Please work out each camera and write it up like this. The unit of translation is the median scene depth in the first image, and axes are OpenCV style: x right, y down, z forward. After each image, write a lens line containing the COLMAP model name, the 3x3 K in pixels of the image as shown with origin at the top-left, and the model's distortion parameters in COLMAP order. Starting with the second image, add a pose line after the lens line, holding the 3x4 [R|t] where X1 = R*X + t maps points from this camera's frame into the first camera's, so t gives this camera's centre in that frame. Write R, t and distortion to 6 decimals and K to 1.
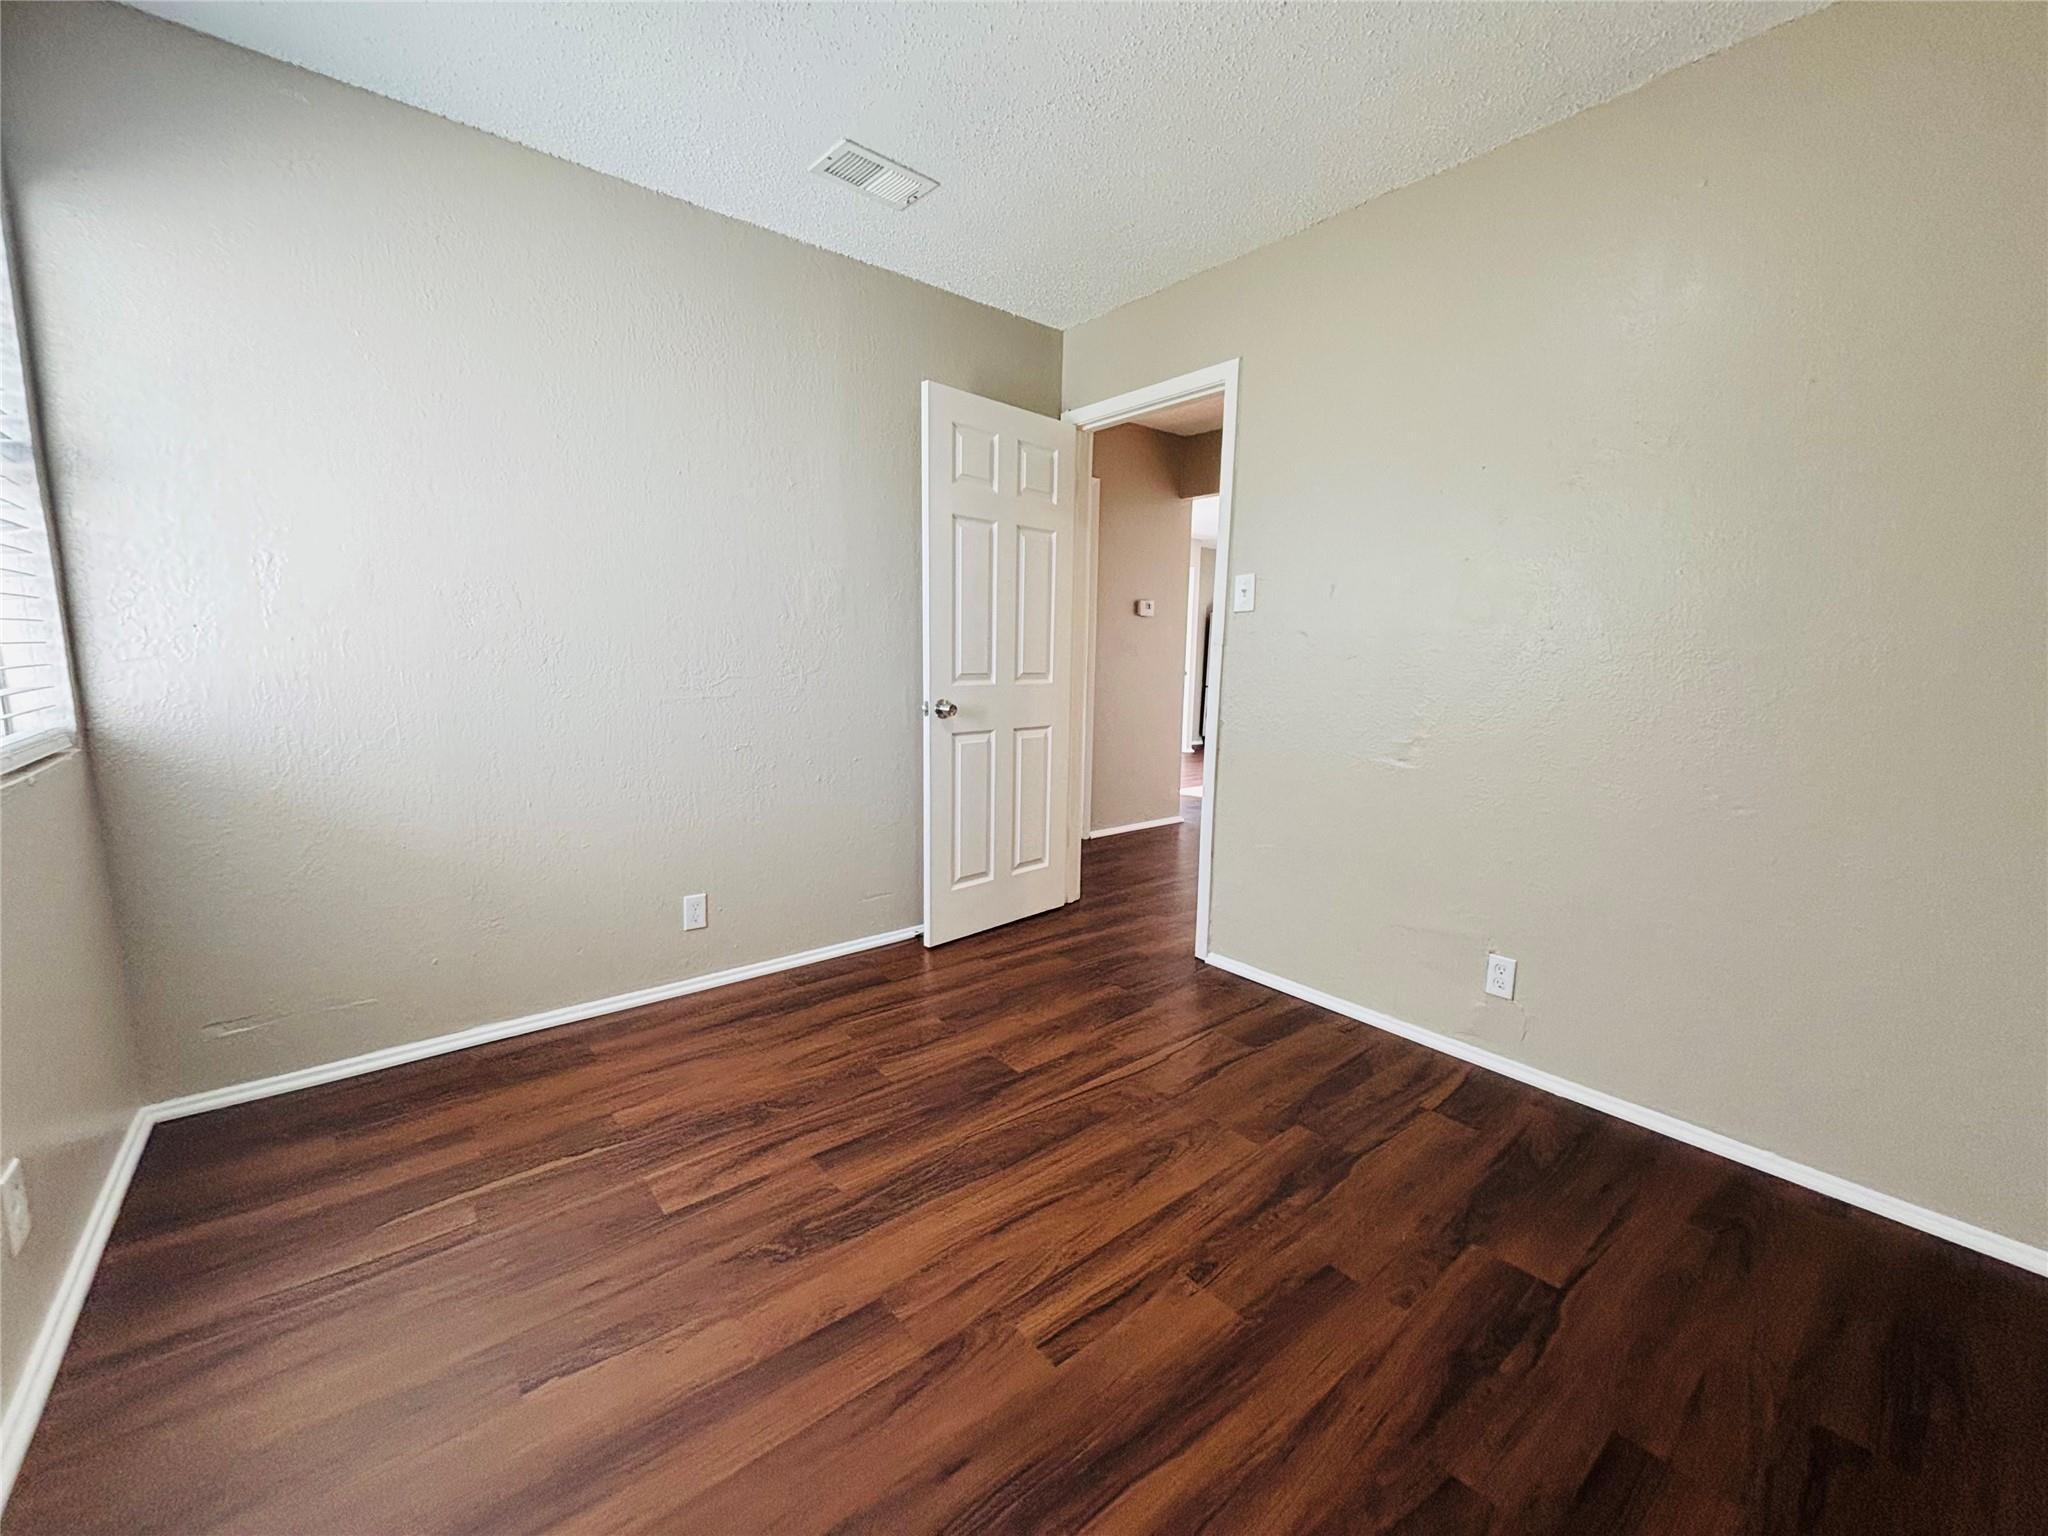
lens RADIAL K [[821.6, 0, 1024.0], [0, 821.6, 768.0], [0, 0, 1]] dist [-0.000076, -0.000263]
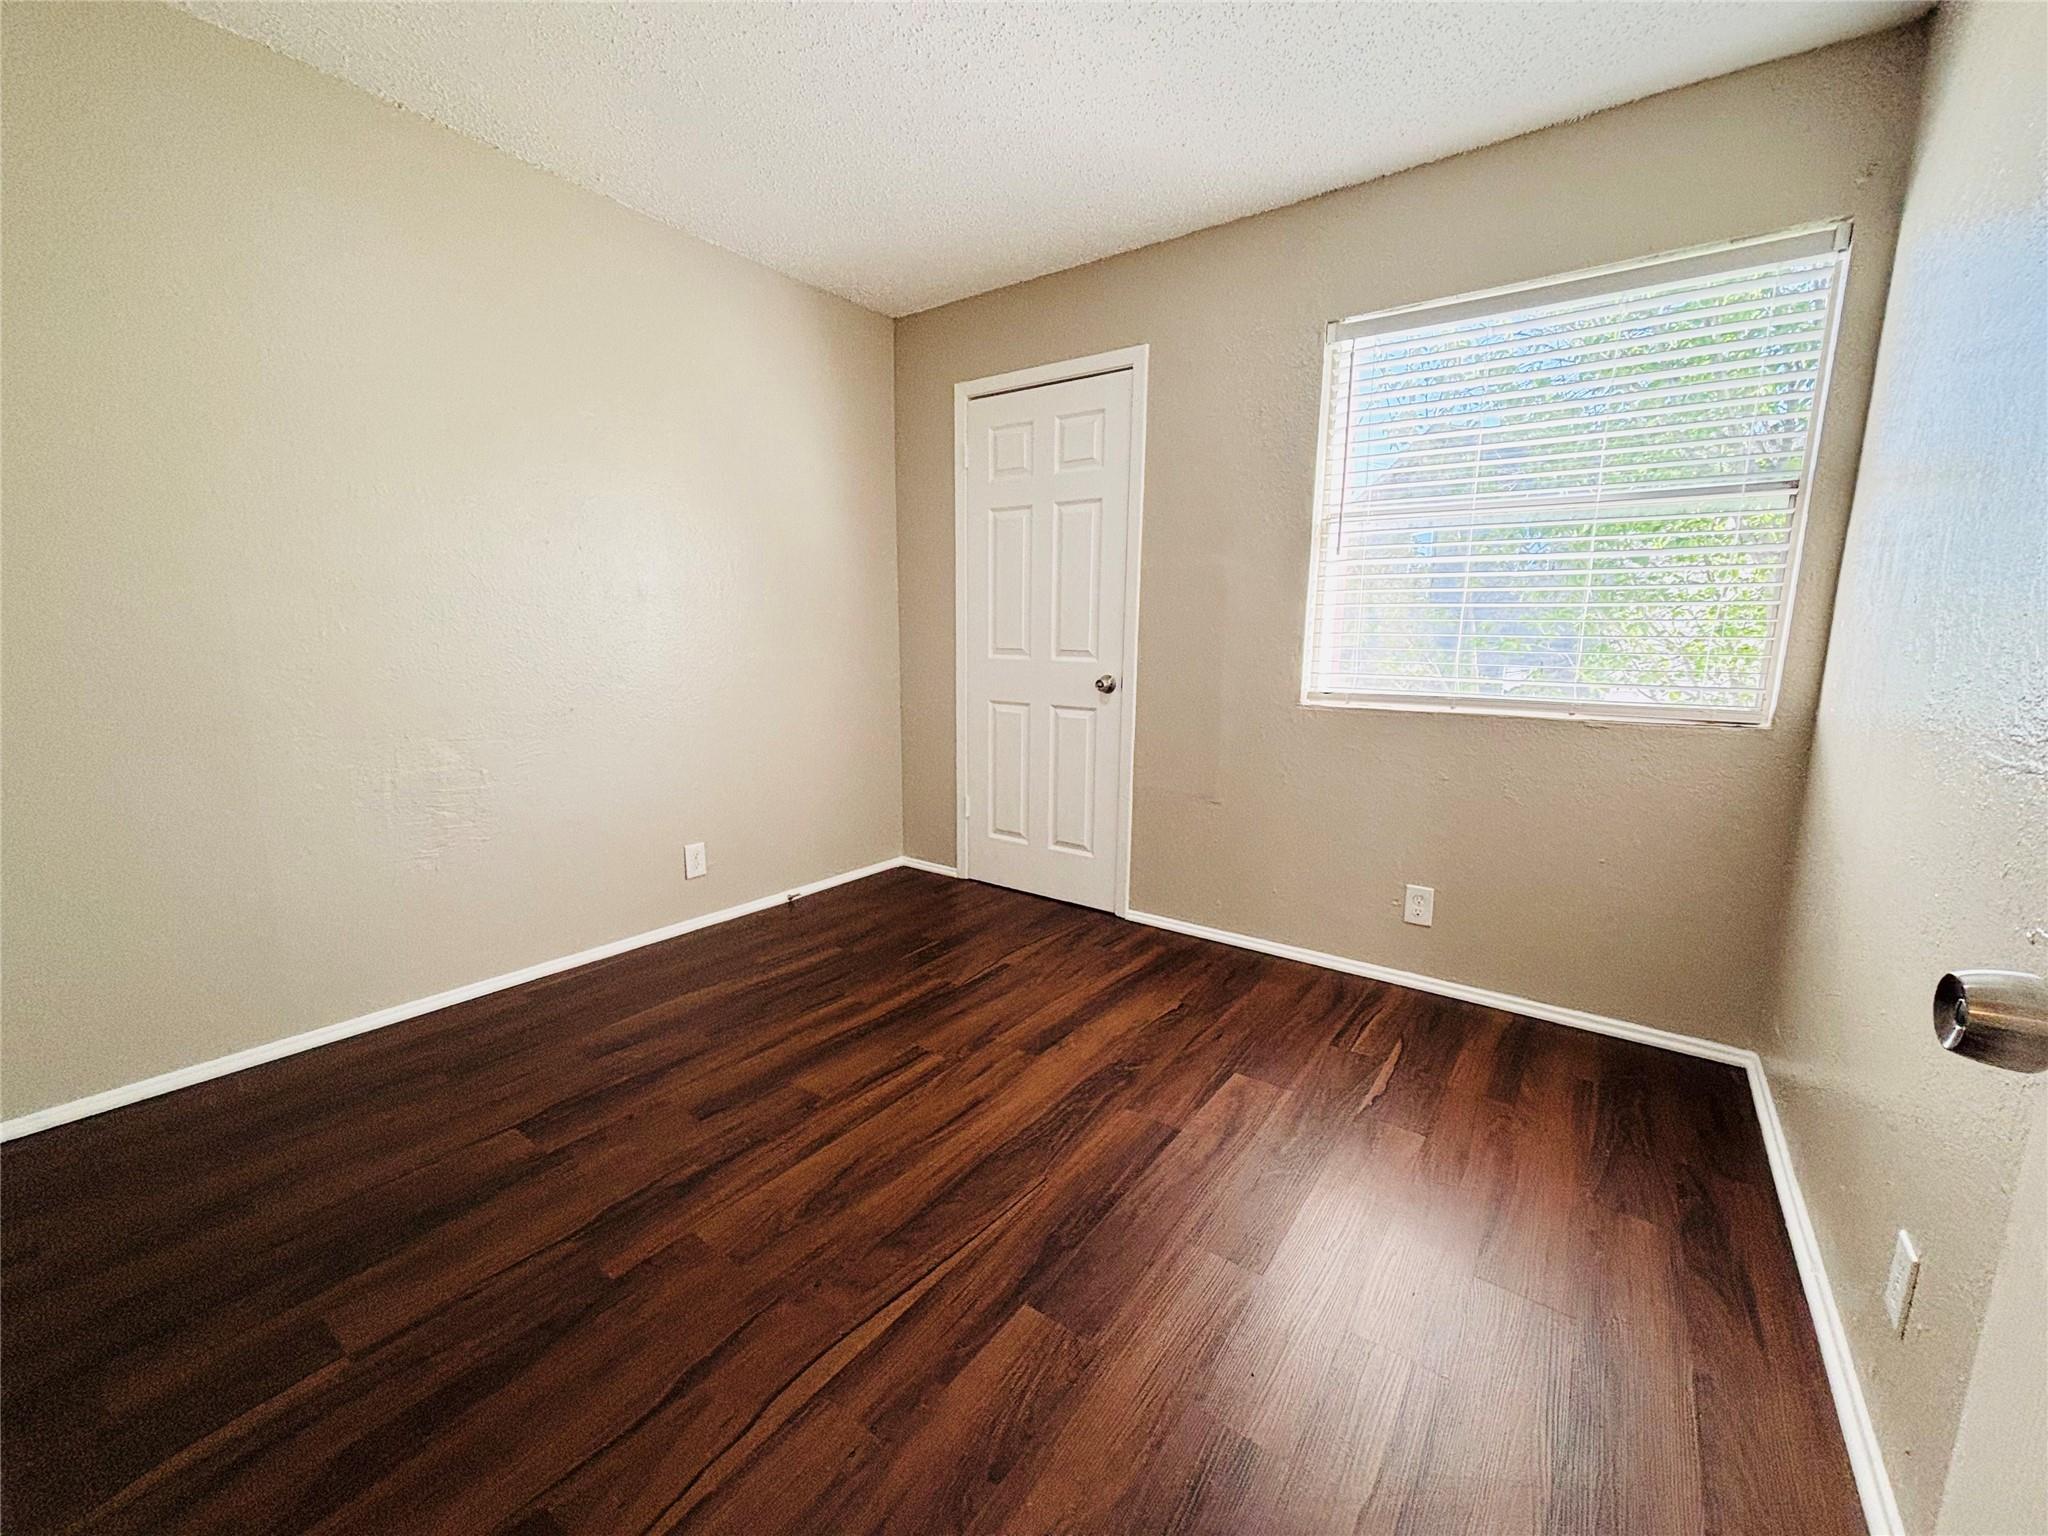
lens RADIAL K [[821.6, 0, 1024.0], [0, 821.6, 768.0], [0, 0, 1]] dist [-0.000076, -0.000263]
pose [[-0.965974, 0.020956, -0.257788, 0.189529], [-0.057271, 0.954638, 0.292210, -0.248831], [0.252217, 0.297031, -0.920955, 1.871877]]
